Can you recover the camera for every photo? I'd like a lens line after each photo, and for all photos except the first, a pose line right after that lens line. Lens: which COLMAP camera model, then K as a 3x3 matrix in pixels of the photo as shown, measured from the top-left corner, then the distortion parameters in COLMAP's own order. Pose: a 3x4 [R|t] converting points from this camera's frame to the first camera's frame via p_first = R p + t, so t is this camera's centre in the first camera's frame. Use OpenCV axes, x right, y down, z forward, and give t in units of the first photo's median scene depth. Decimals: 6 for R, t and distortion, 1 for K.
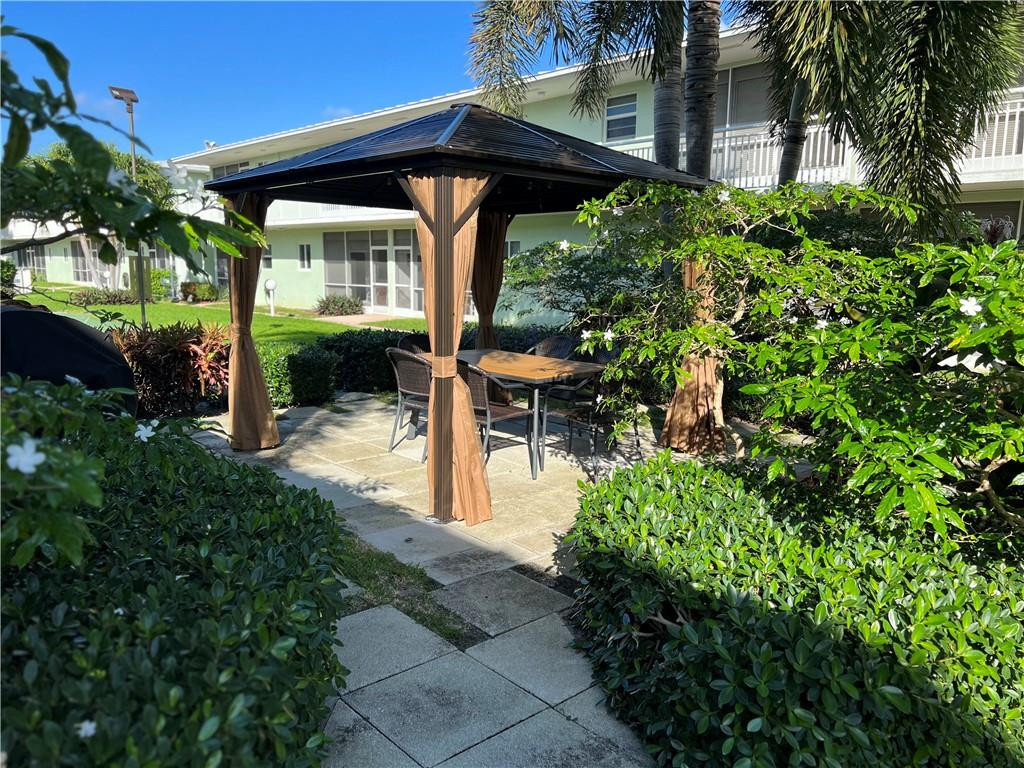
lens RADIAL K [[775.1, 0, 512.0], [0, 775.1, 384.0], [0, 0, 1]] dist [0.104889, -0.123603]
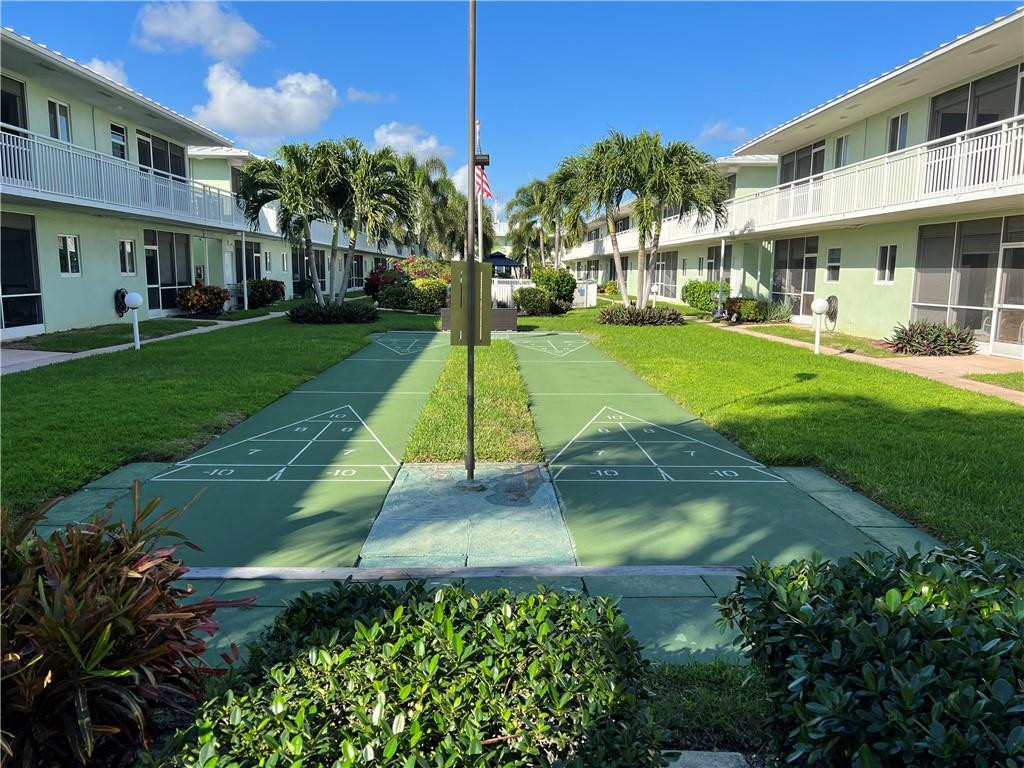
lens RADIAL K [[775.1, 0, 512.0], [0, 775.1, 384.0], [0, 0, 1]] dist [0.104889, -0.123603]
pose [[0.754060, 0.091341, -0.650423, -0.054775], [-0.100784, 0.994646, 0.022839, -0.042267], [0.649027, 0.048330, 0.759228, 0.278786]]
